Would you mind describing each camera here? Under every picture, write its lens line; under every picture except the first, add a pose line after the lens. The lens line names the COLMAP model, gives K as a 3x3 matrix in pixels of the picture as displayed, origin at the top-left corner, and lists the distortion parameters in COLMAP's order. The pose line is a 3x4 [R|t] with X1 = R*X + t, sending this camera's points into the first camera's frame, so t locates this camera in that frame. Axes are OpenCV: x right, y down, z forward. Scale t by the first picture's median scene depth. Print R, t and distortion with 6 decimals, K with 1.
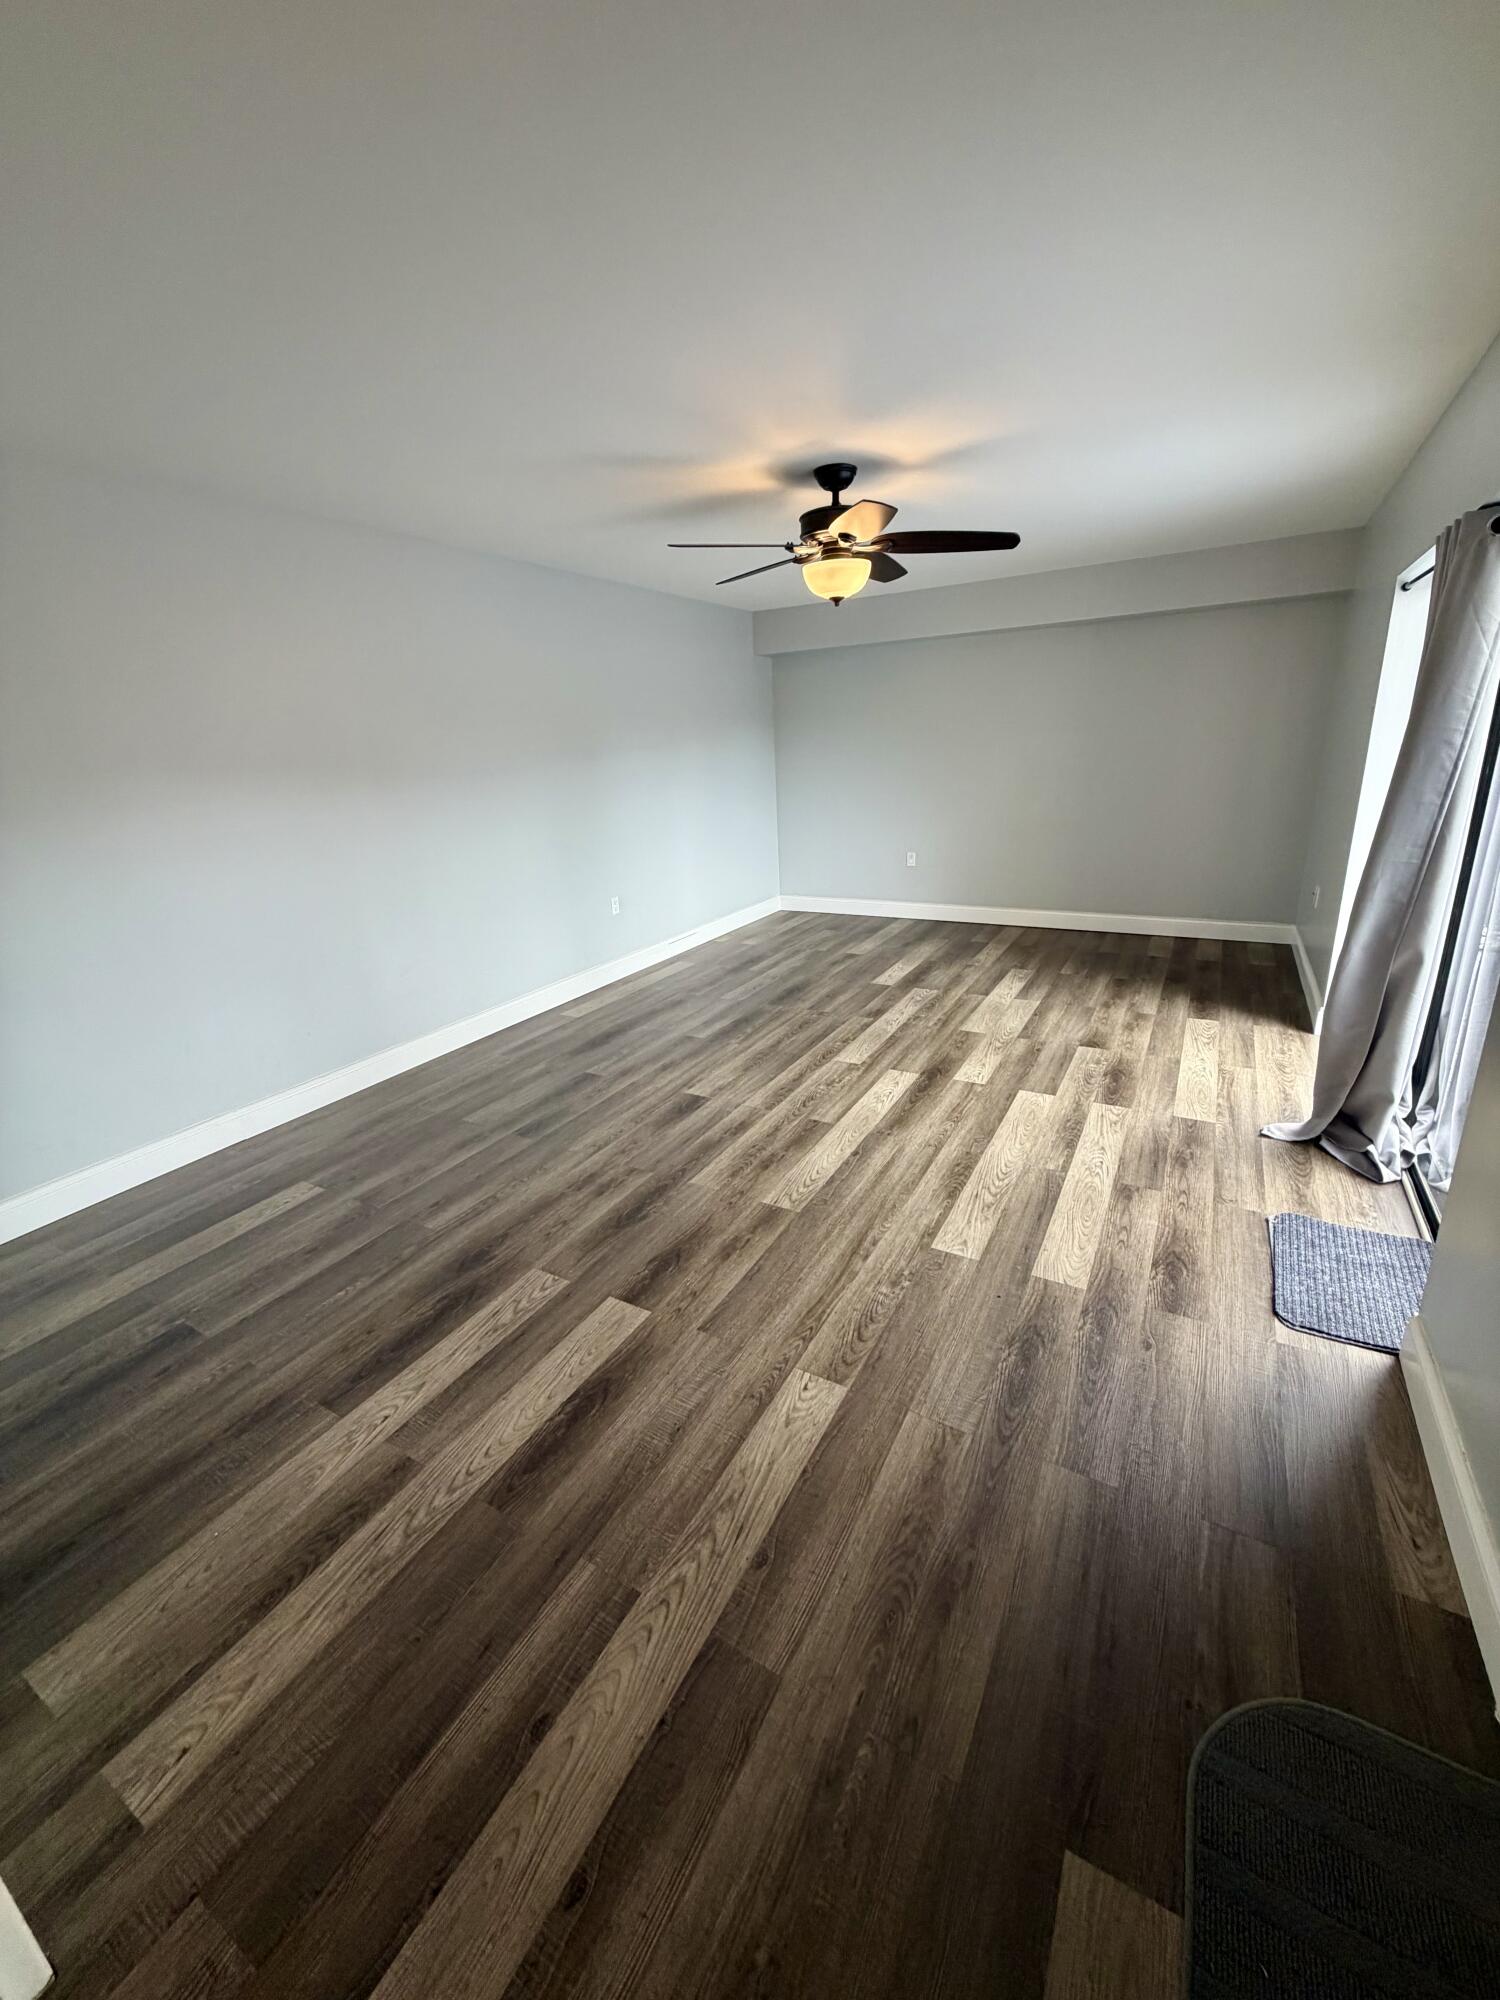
lens RADIAL K [[798.3, 0, 755.6], [0, 798.3, 1002.7], [0, 0, 1]] dist [-0.000612, 0.000499]
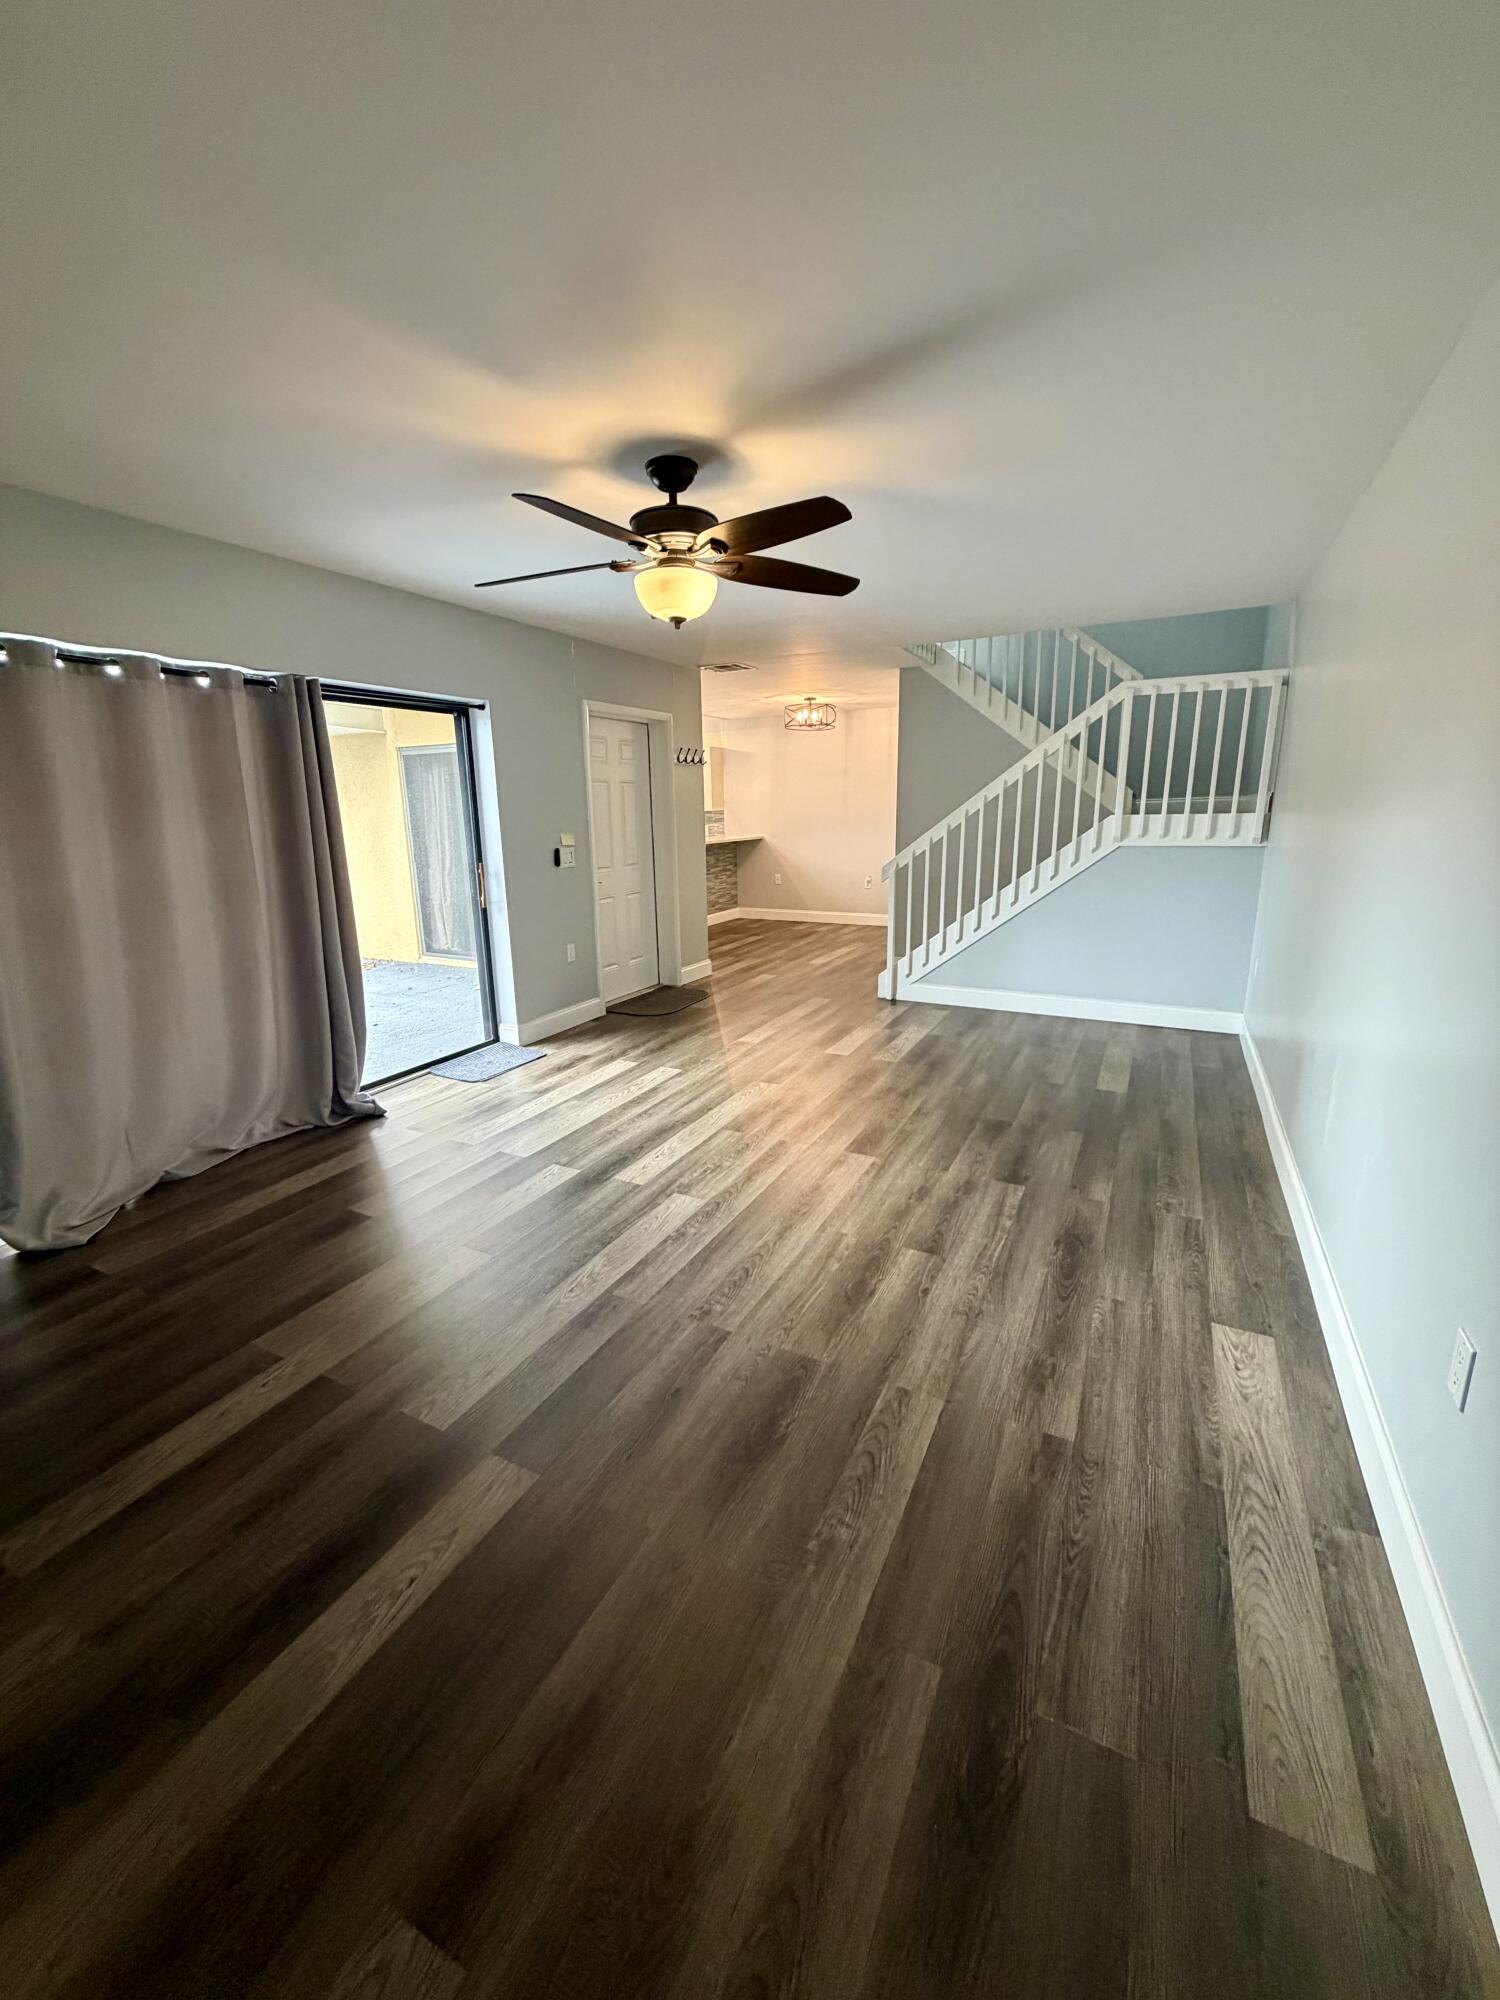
lens RADIAL K [[798.3, 0, 748.4], [0, 798.3, 991.1], [0, 0, 1]] dist [-0.000612, 0.000499]
pose [[-0.997407, 0.069260, -0.019574, 0.077959], [0.048973, 0.852382, 0.520621, -0.667404], [0.052743, 0.518313, -0.853563, 2.088552]]
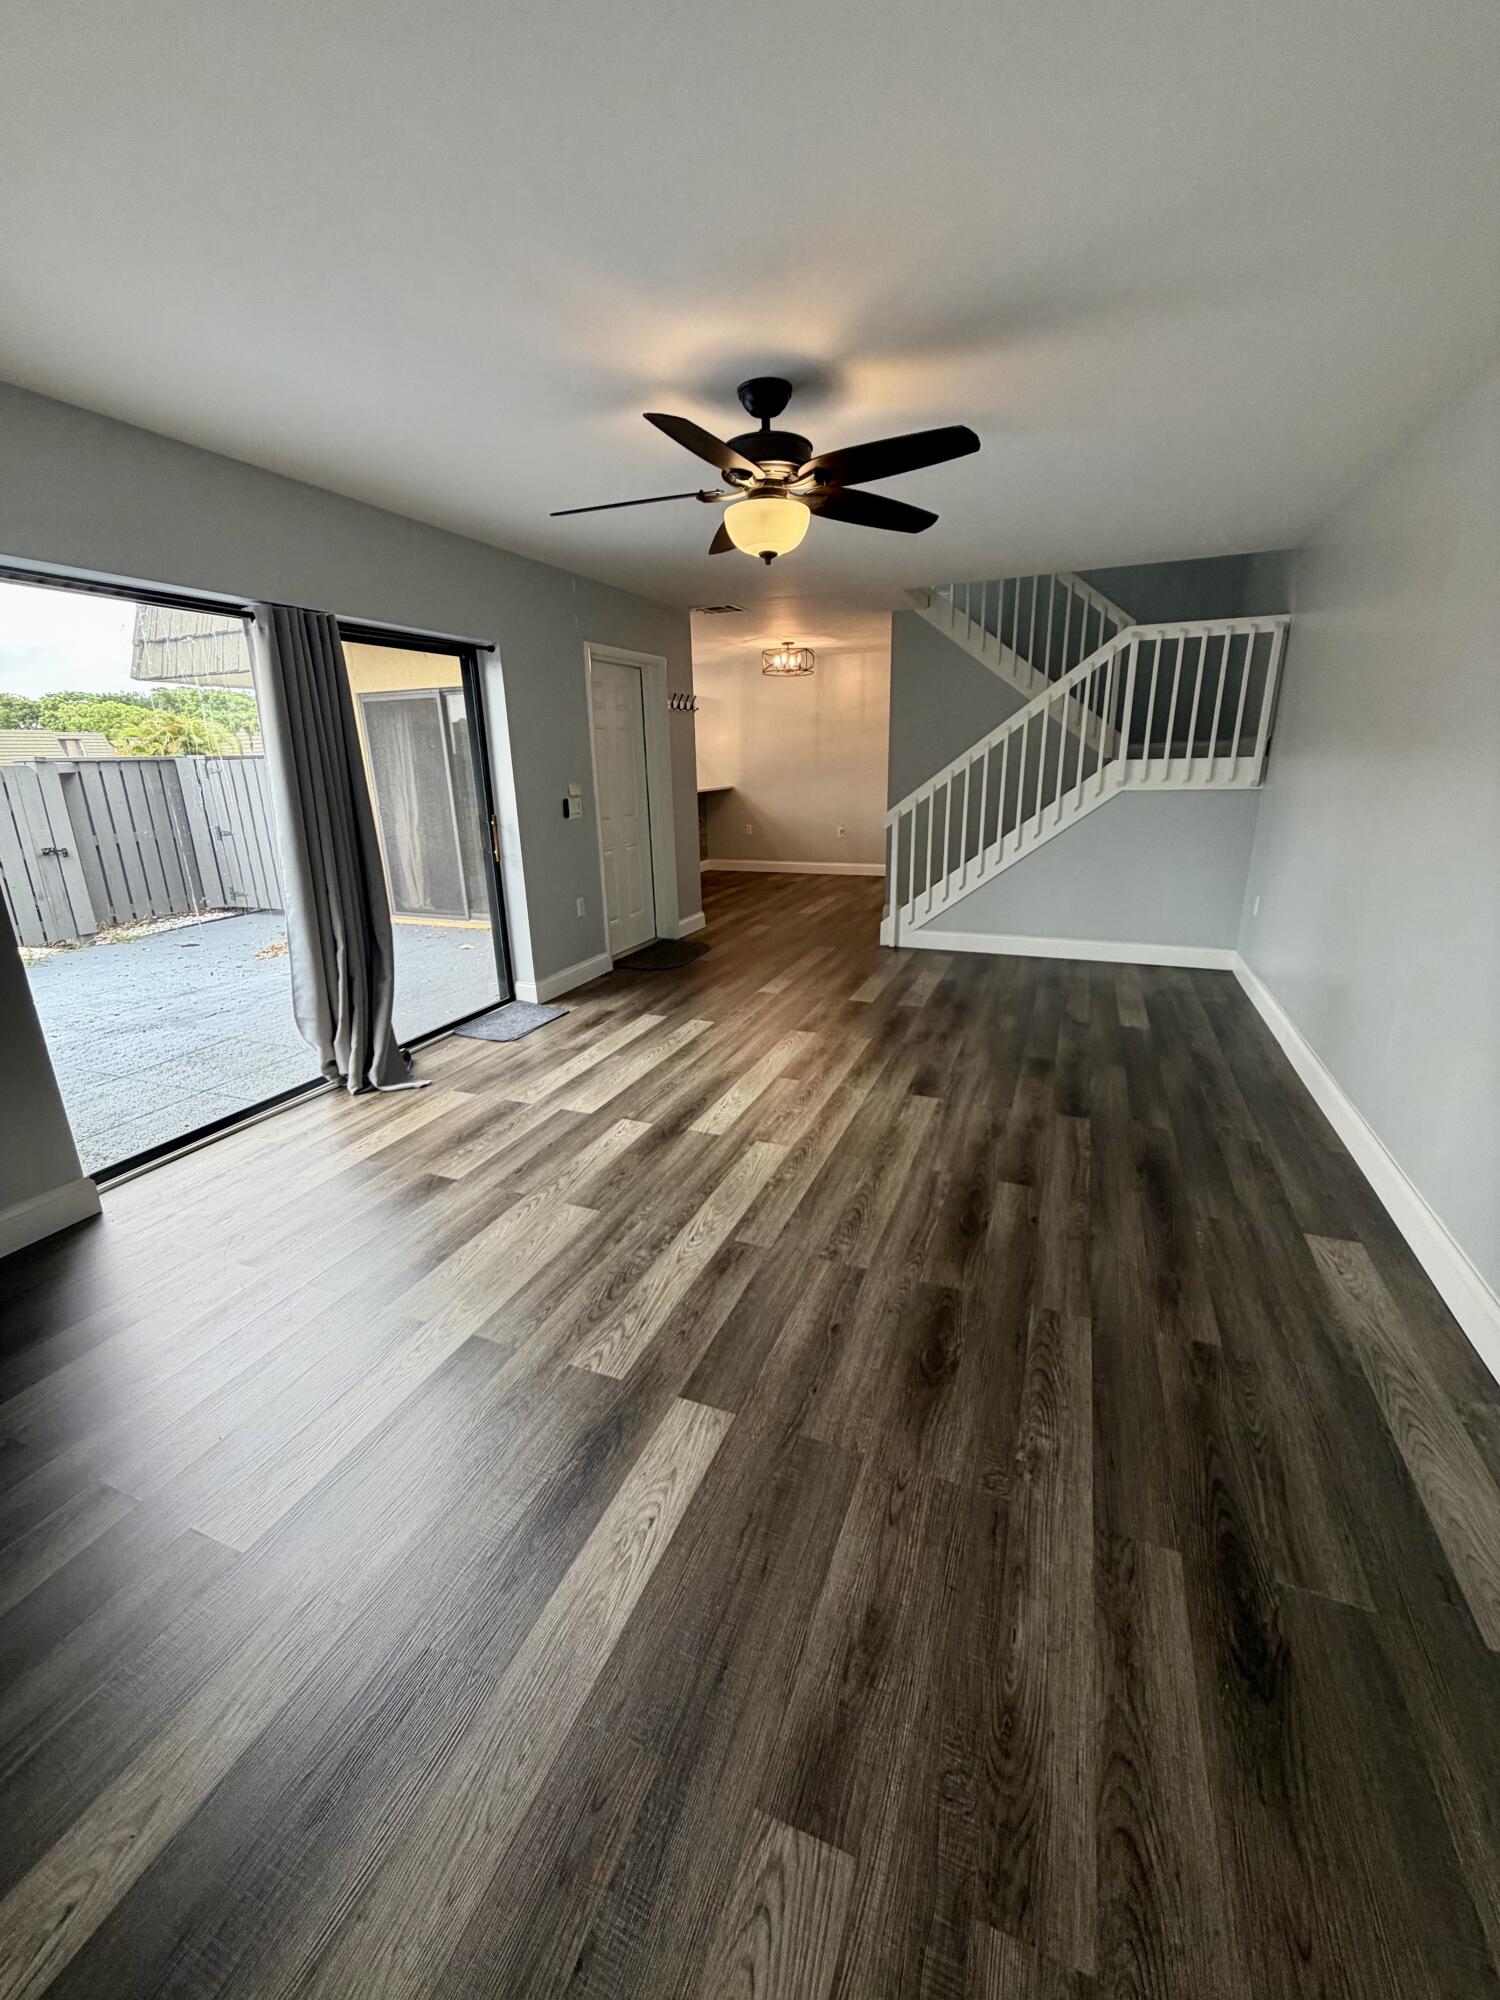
lens RADIAL K [[798.3, 0, 748.0], [0, 798.3, 992.4], [0, 0, 1]] dist [-0.000612, 0.000499]
pose [[-0.989761, 0.101845, -0.100001, 0.269727], [0.026255, 0.818572, 0.573803, -0.669605], [0.140297, 0.565303, -0.812865, 2.073548]]
